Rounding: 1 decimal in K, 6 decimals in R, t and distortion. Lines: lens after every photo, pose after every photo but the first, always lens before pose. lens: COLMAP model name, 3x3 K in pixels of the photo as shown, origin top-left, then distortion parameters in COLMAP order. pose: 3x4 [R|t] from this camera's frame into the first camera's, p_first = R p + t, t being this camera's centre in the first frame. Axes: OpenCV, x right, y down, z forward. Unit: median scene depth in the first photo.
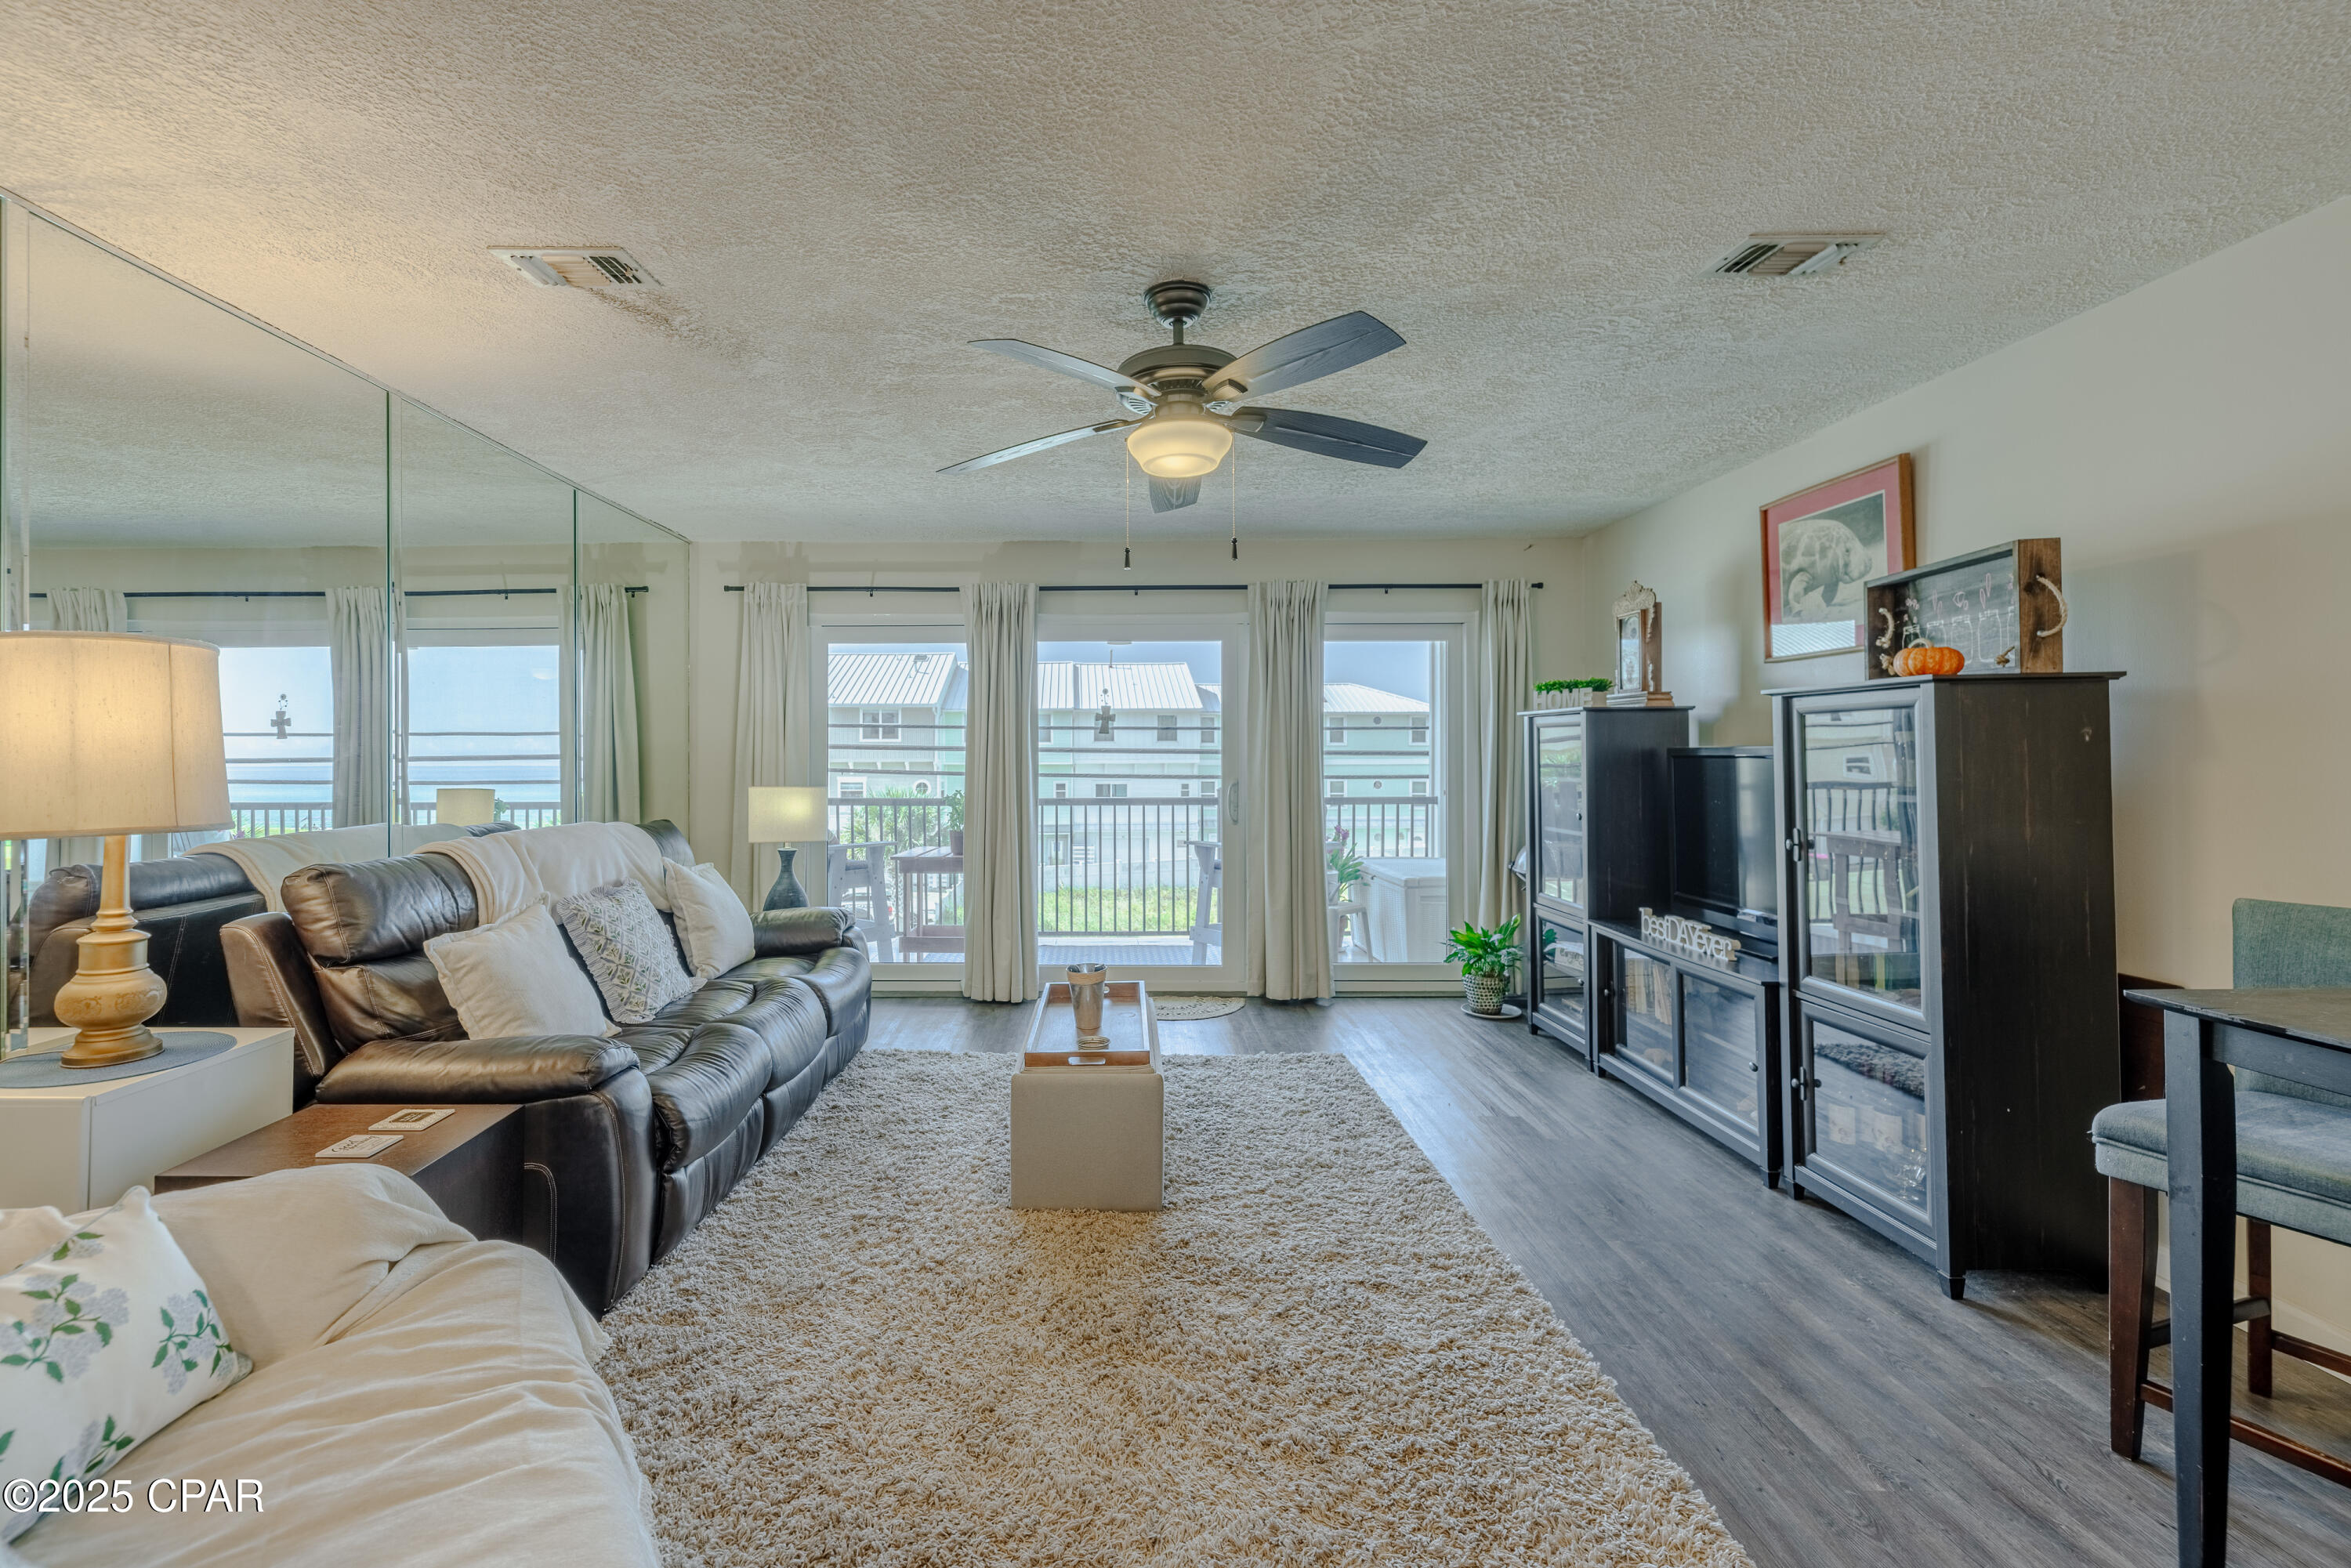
lens RADIAL K [[1023.6, 0, 1119.7], [0, 1023.6, 754.7], [0, 0, 1]] dist [0.002223, 0.000209]
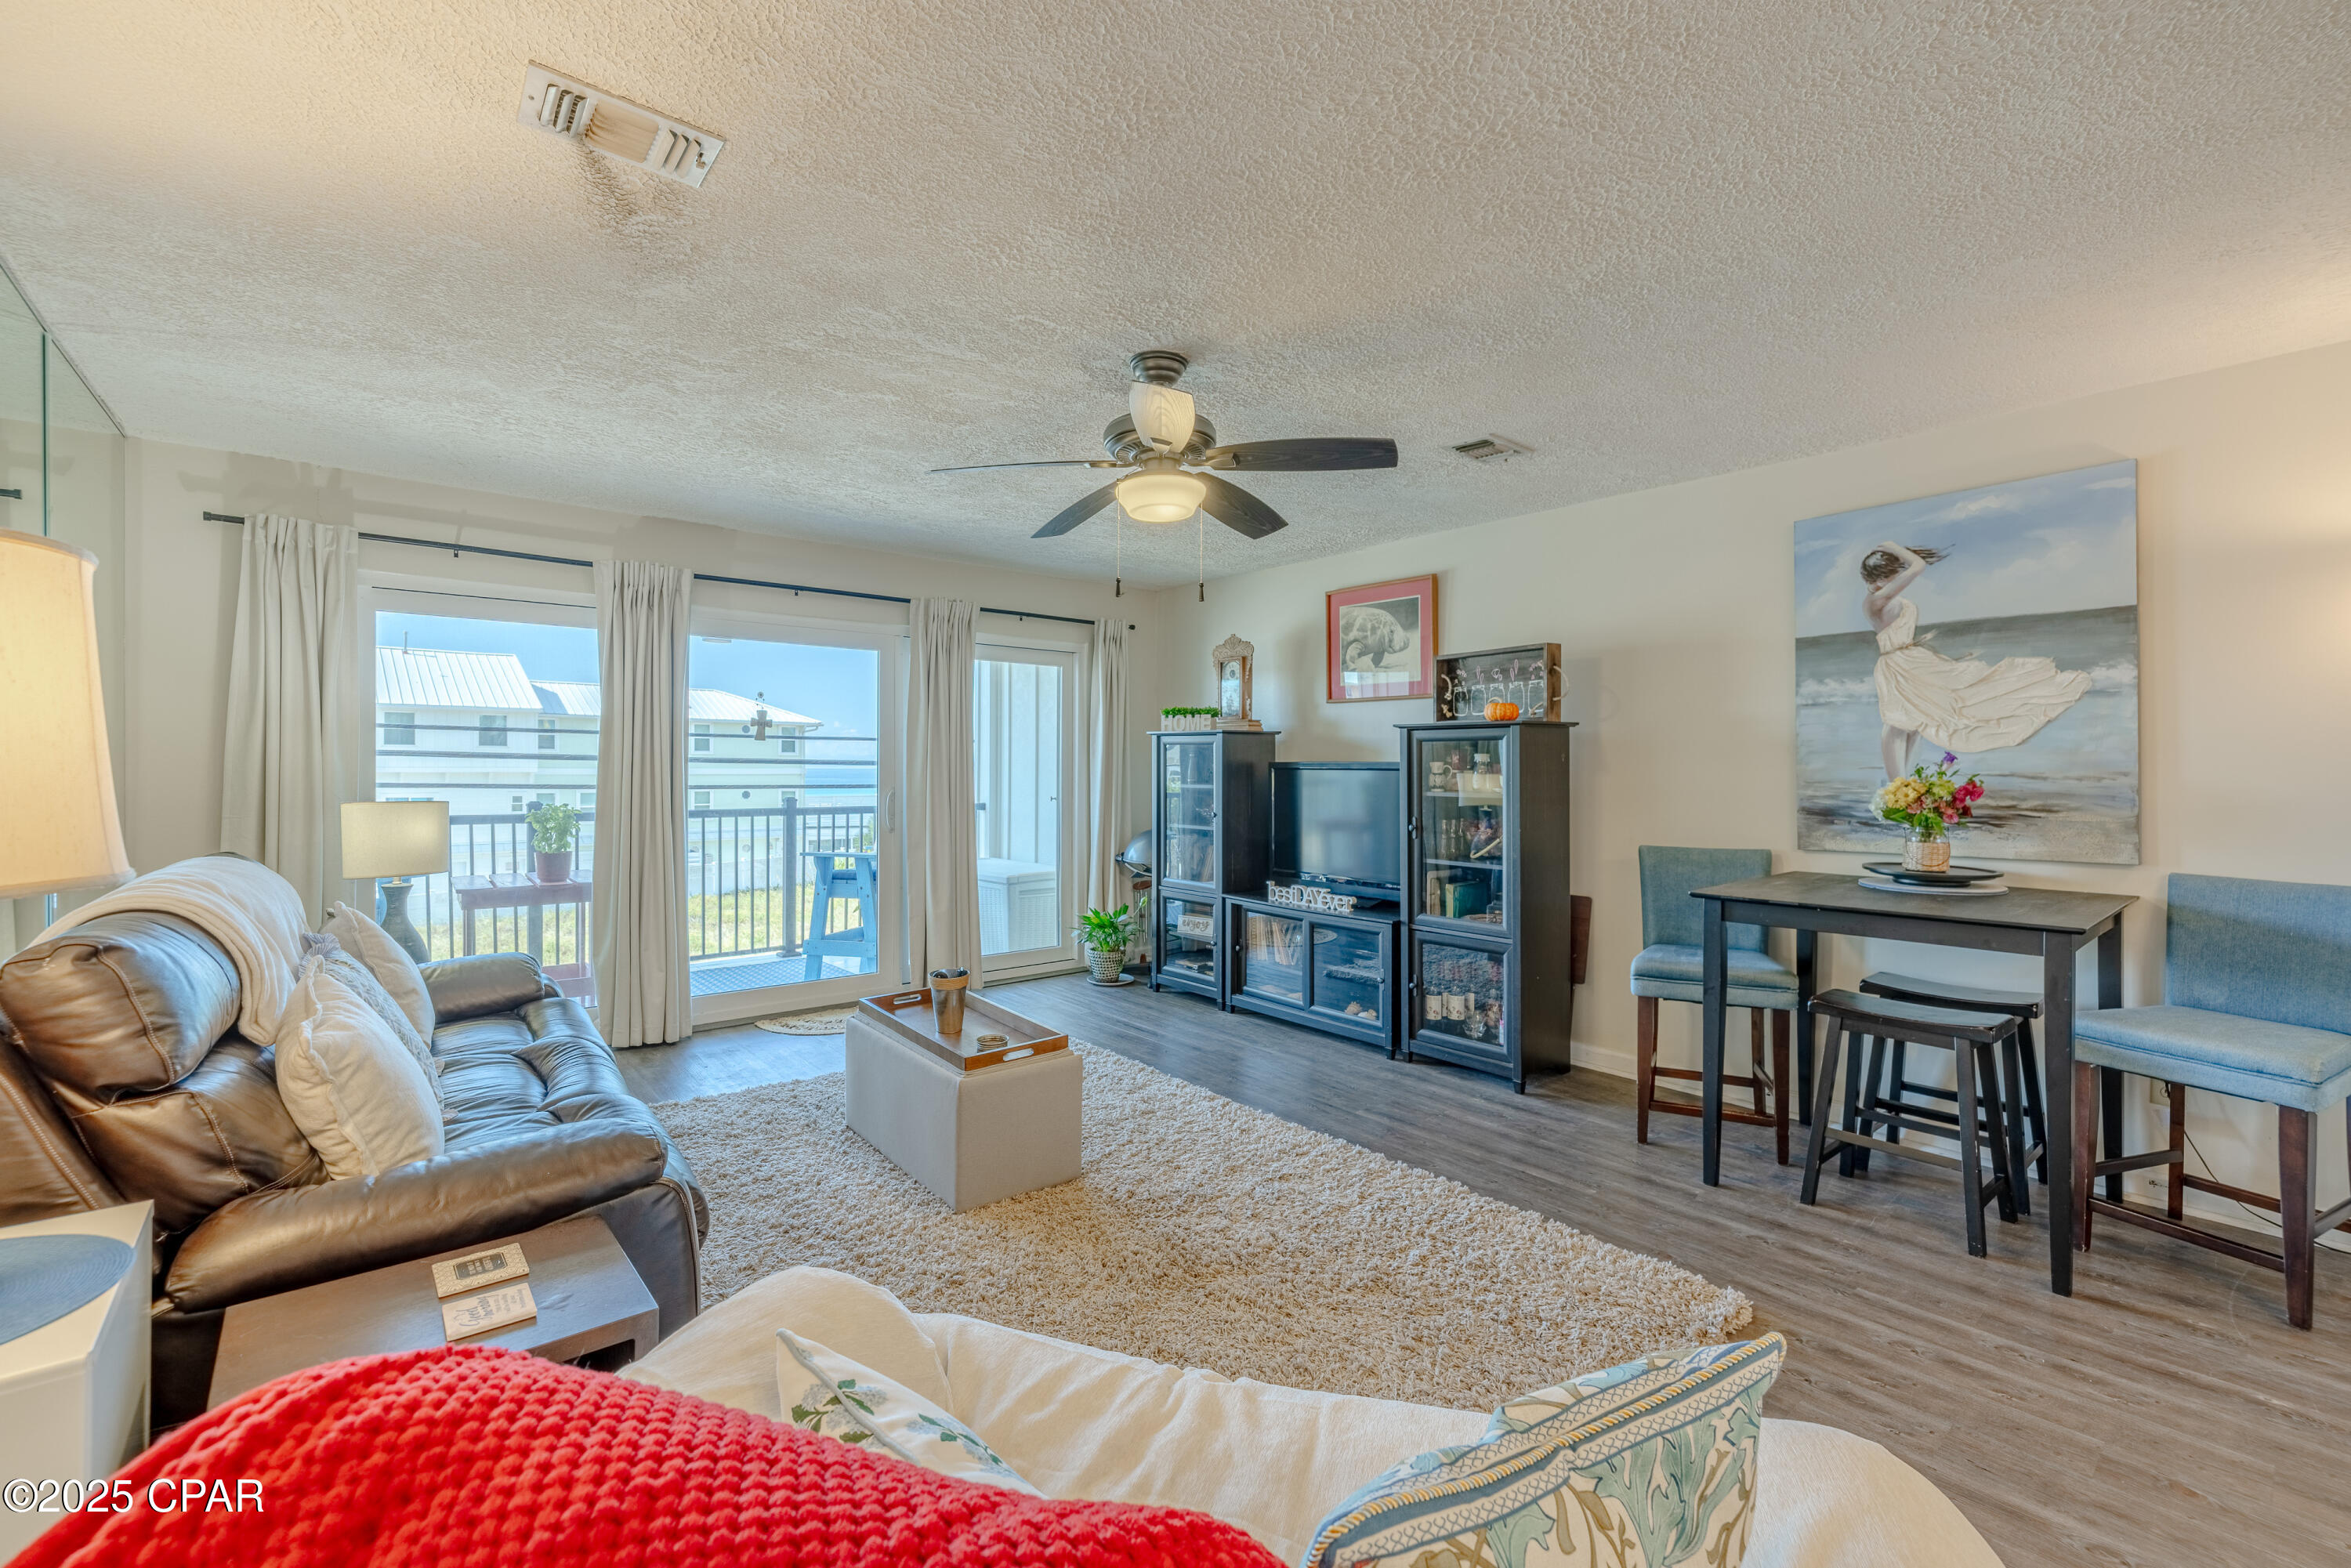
lens RADIAL K [[988.4, 0, 1175.5], [0, 988.4, 784.0], [0, 0, 1]] dist [0.001983, 0.000110]
pose [[0.763429, -0.004411, 0.645876, -0.434378], [-0.008352, 0.999826, 0.016700, 0.001495], [-0.645837, -0.018144, 0.763259, 0.094535]]
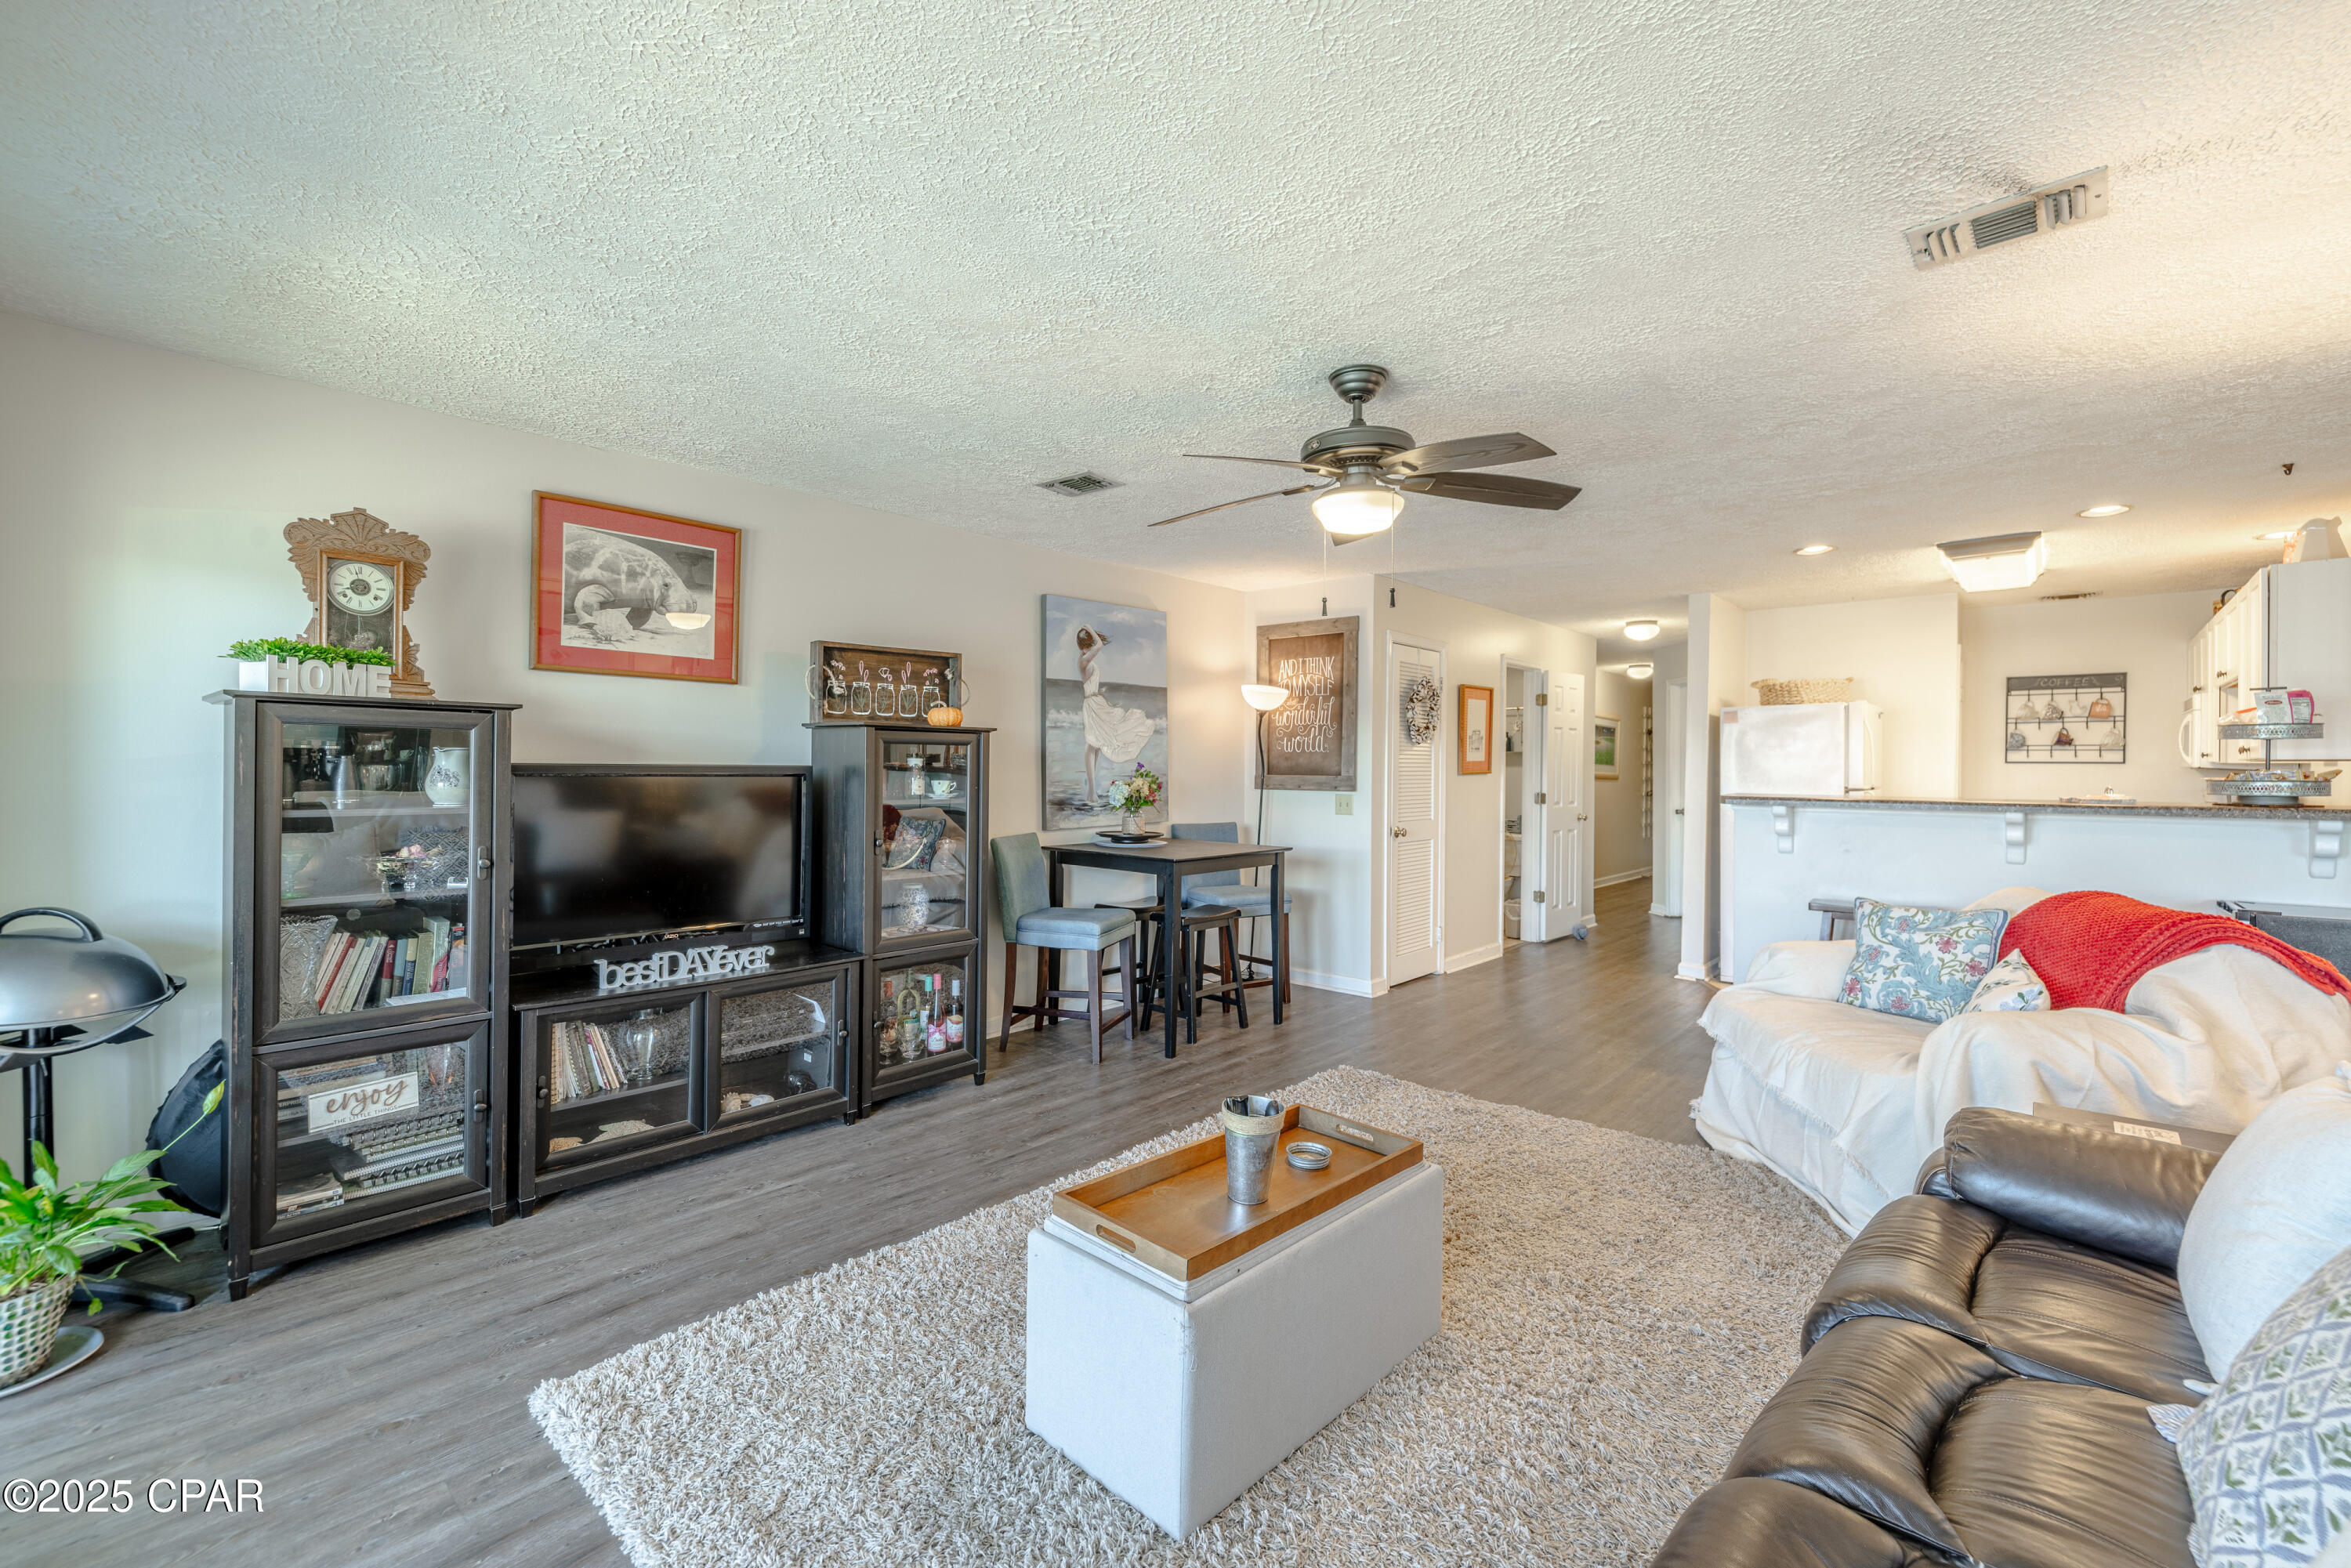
lens RADIAL K [[929.0, 0, 1225.7], [0, 929.0, 775.6], [0, 0, 1]] dist [0.000257, 0.000000]
pose [[-0.740948, -0.004290, 0.671549, -0.369320], [-0.004461, 0.999989, 0.001465, -0.001025], [-0.671547, -0.001910, -0.740959, 1.254260]]
